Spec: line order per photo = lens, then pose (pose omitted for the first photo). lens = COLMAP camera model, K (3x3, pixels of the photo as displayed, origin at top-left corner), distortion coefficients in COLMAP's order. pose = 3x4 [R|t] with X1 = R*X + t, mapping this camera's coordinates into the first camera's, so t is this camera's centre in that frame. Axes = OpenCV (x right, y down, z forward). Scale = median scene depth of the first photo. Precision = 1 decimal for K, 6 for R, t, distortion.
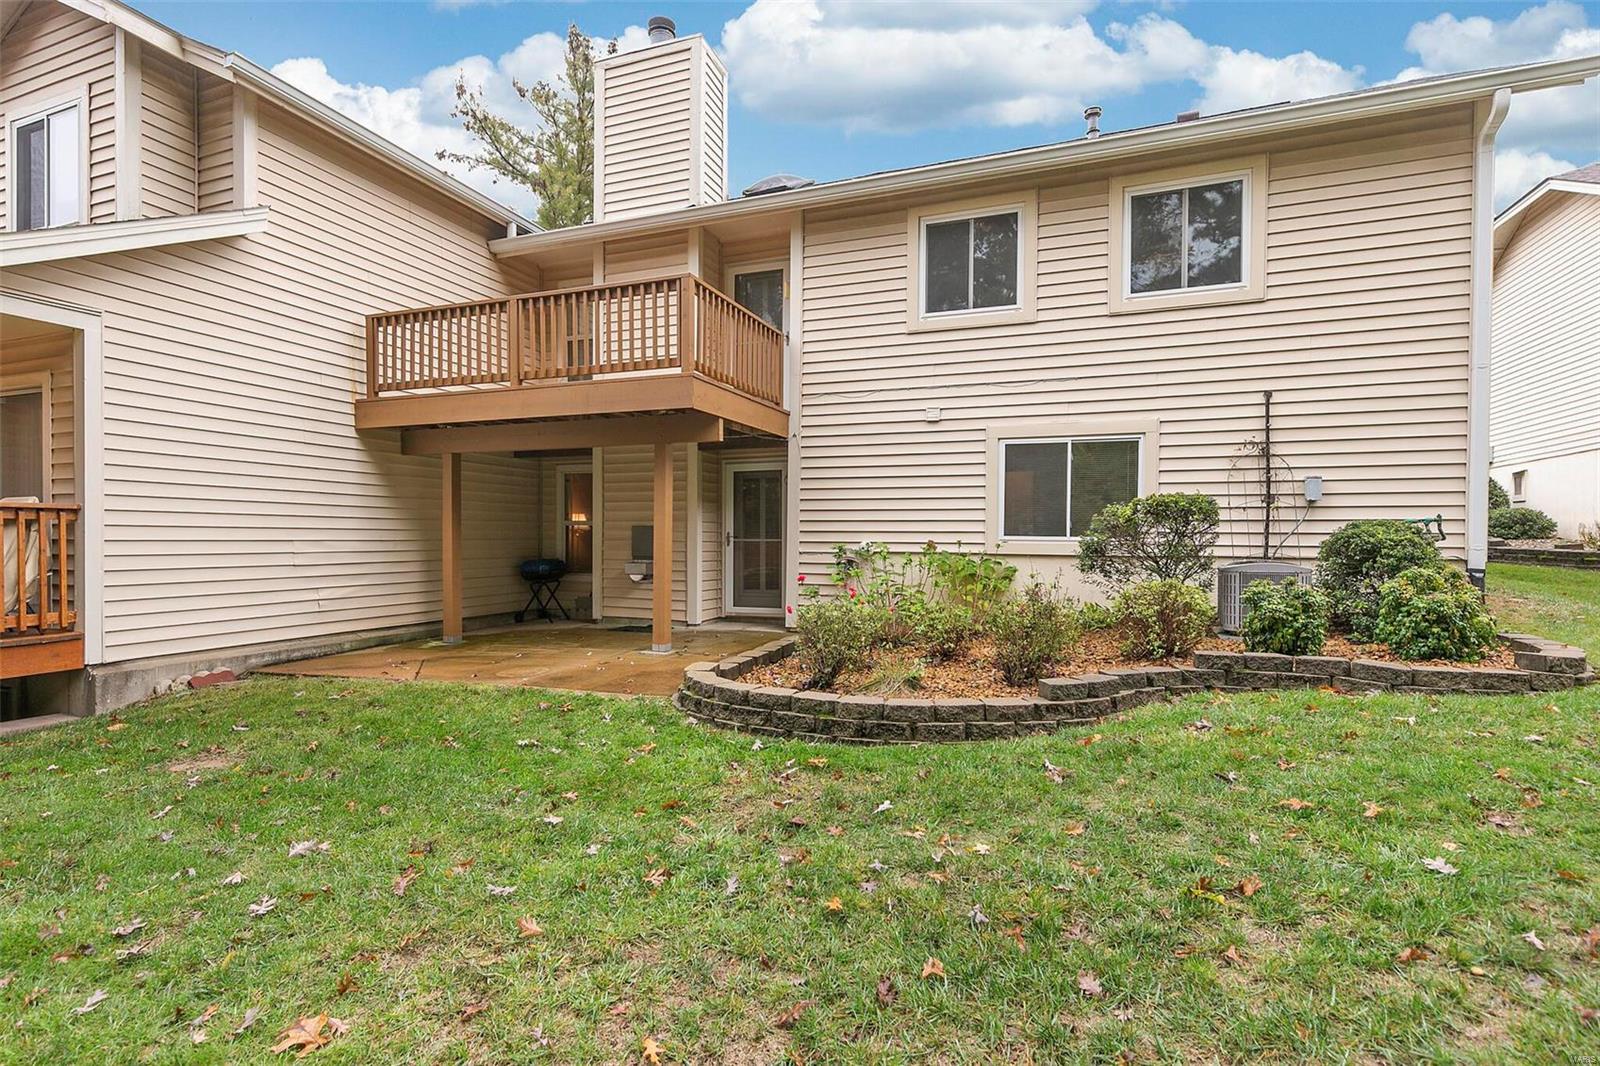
lens RADIAL K [[768.0, 0, 797.7], [0, 768.0, 539.6], [0, 0, 1]] dist [0.004615, 0.000100]
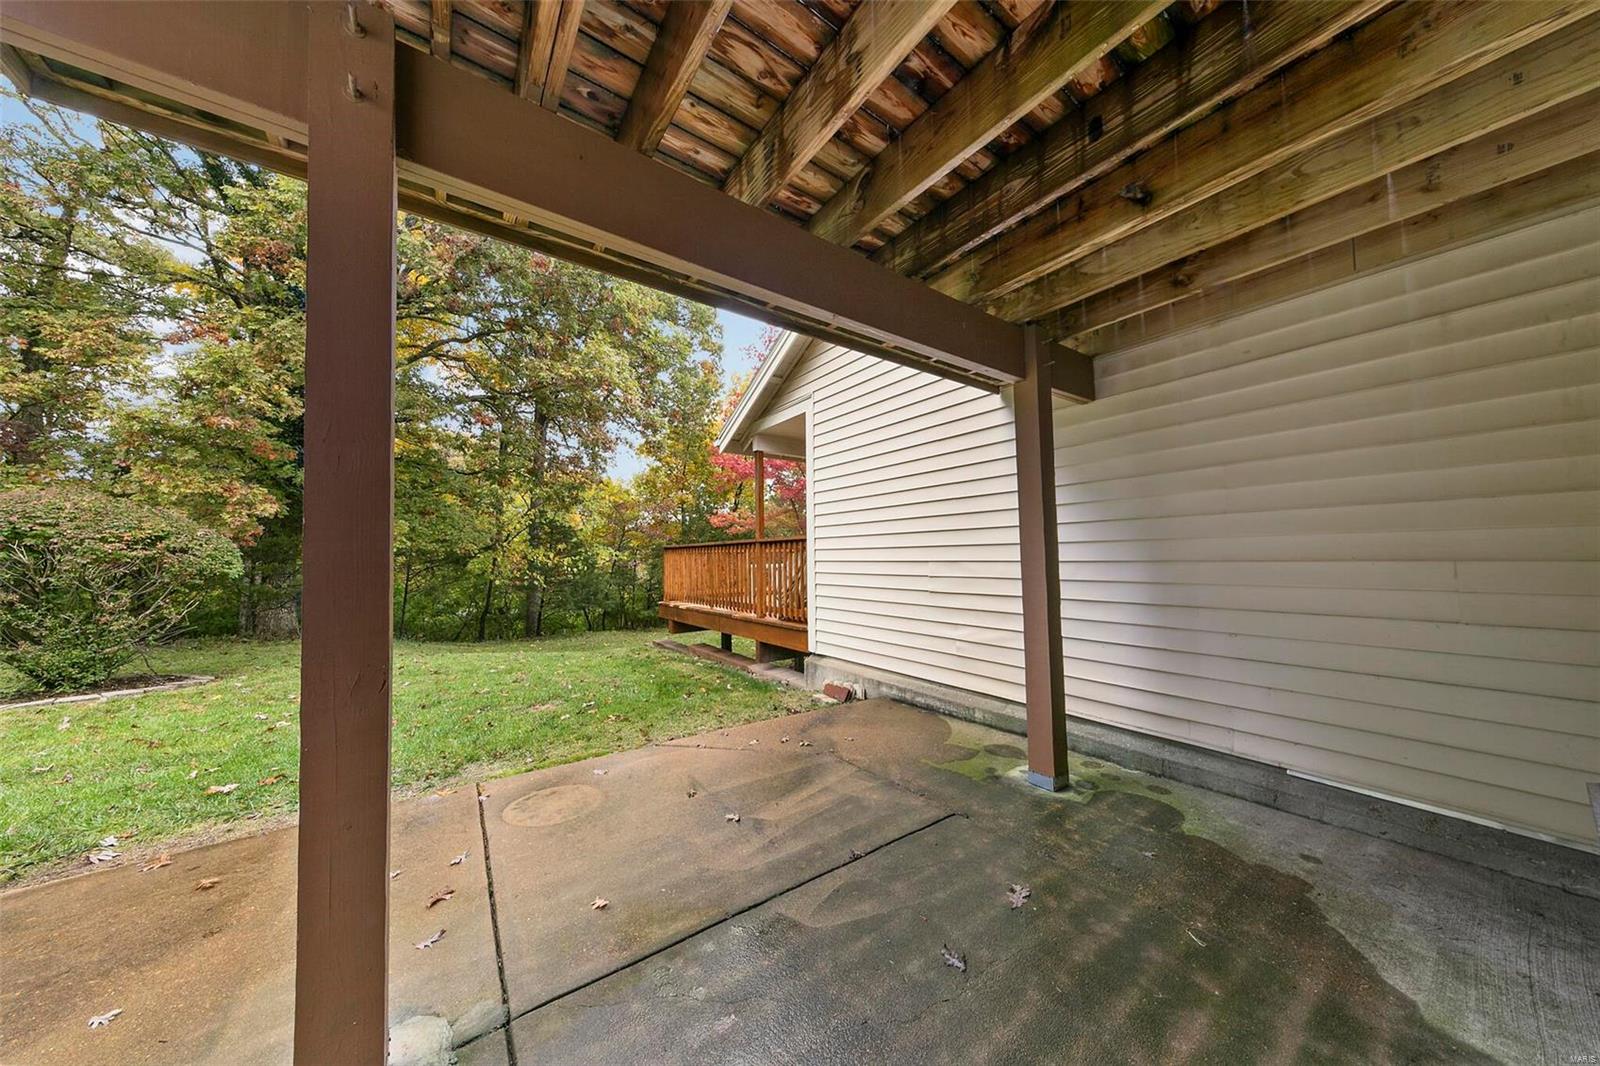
lens RADIAL K [[502.2, 0, 800.5], [0, 502.2, 541.2], [0, 0, 1]] dist [0.013469, -0.002337]
pose [[-0.545219, -0.023707, -0.837958, -0.120896], [0.008928, 0.999379, -0.034082, -0.003764], [0.838246, -0.026063, -0.544669, 1.160315]]
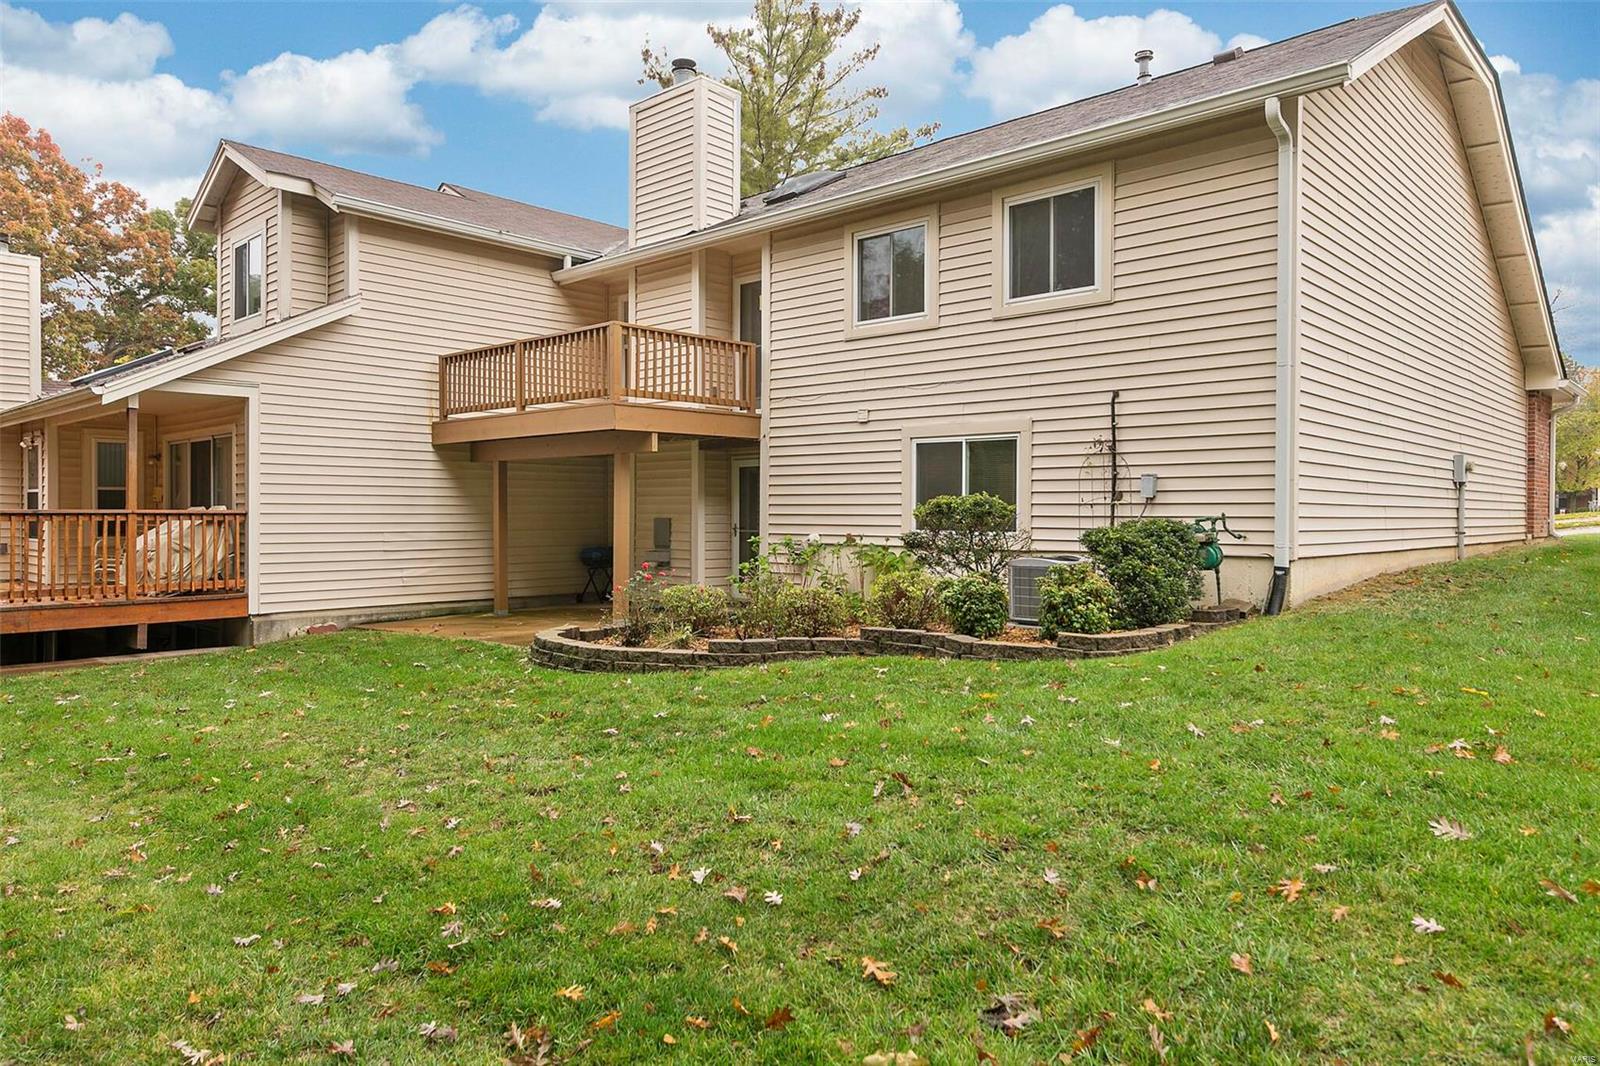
lens RADIAL K [[1050.1, 0, 802.3], [0, 1050.1, 508.3], [0, 0, 1]] dist [0.001491, 0.001642]
pose [[0.928582, -0.005097, -0.371092, 0.690644], [0.001838, 0.999957, -0.009135, -0.022264], [0.371123, 0.007800, 0.928551, -0.423111]]
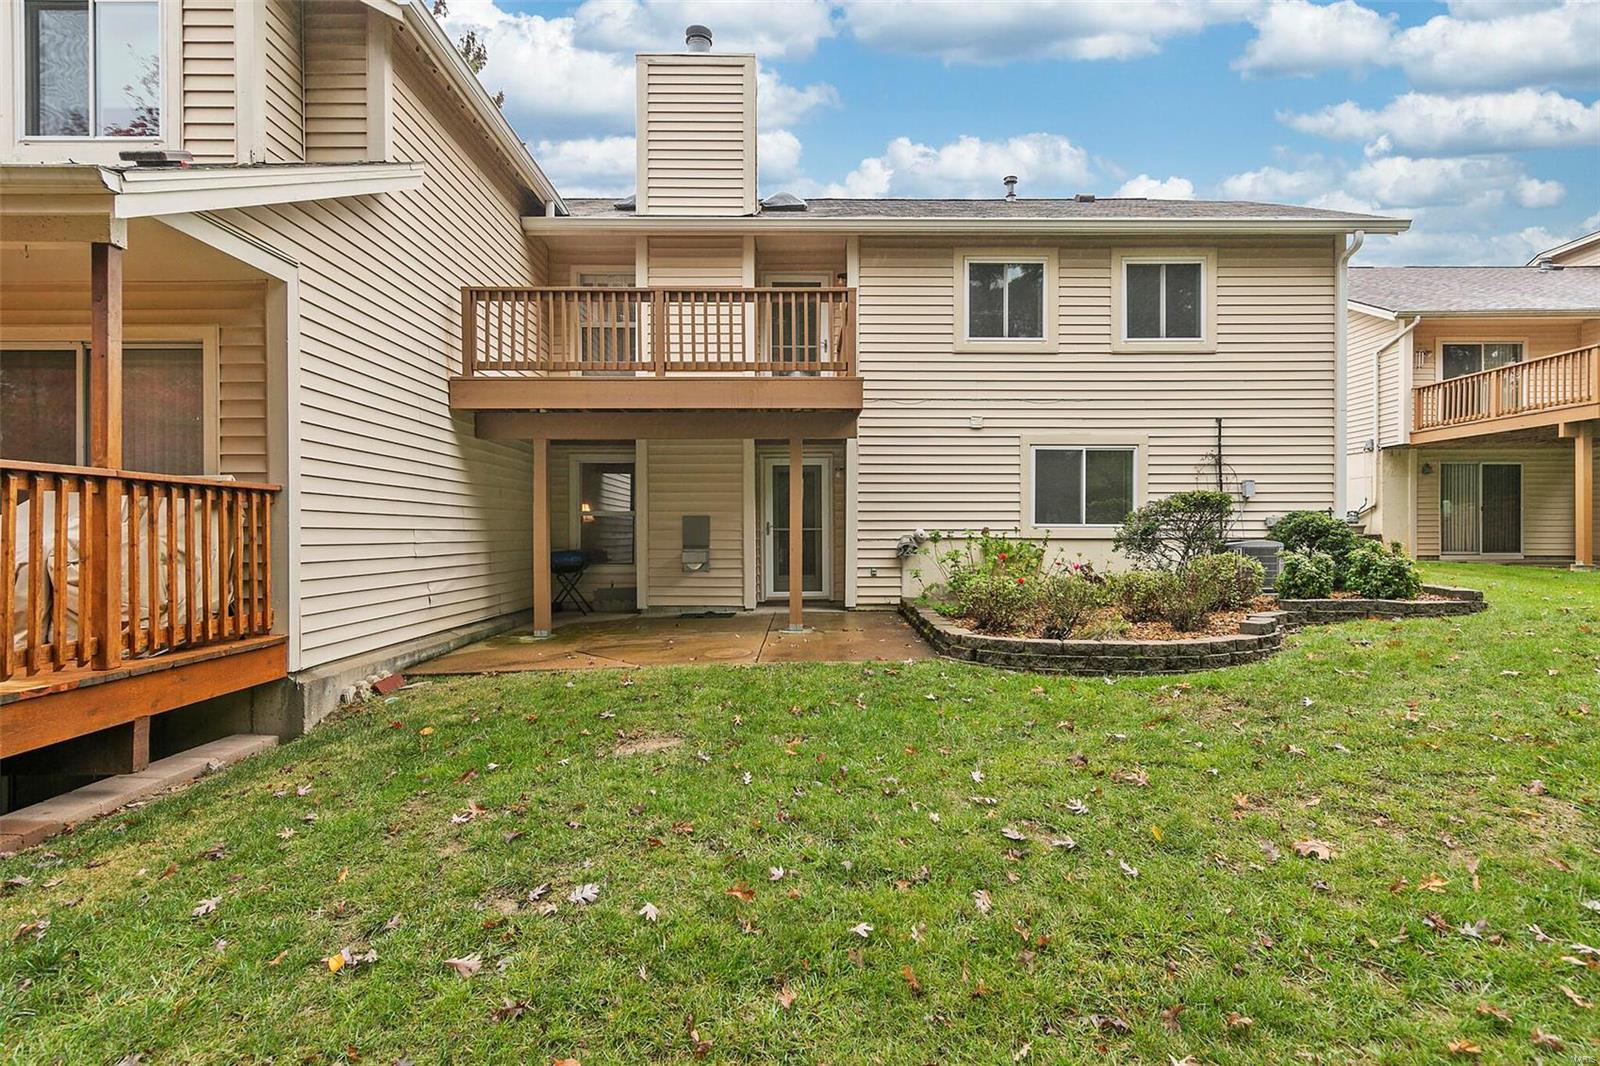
lens RADIAL K [[754.7, 0, 801.2], [0, 754.7, 530.9], [0, 0, 1]] dist [0.002923, -0.000006]
pose [[0.931261, -0.005230, 0.364316, -0.546120], [0.007636, 0.999958, -0.005163, 0.010731], [-0.364274, 0.007590, 0.931261, 0.007141]]
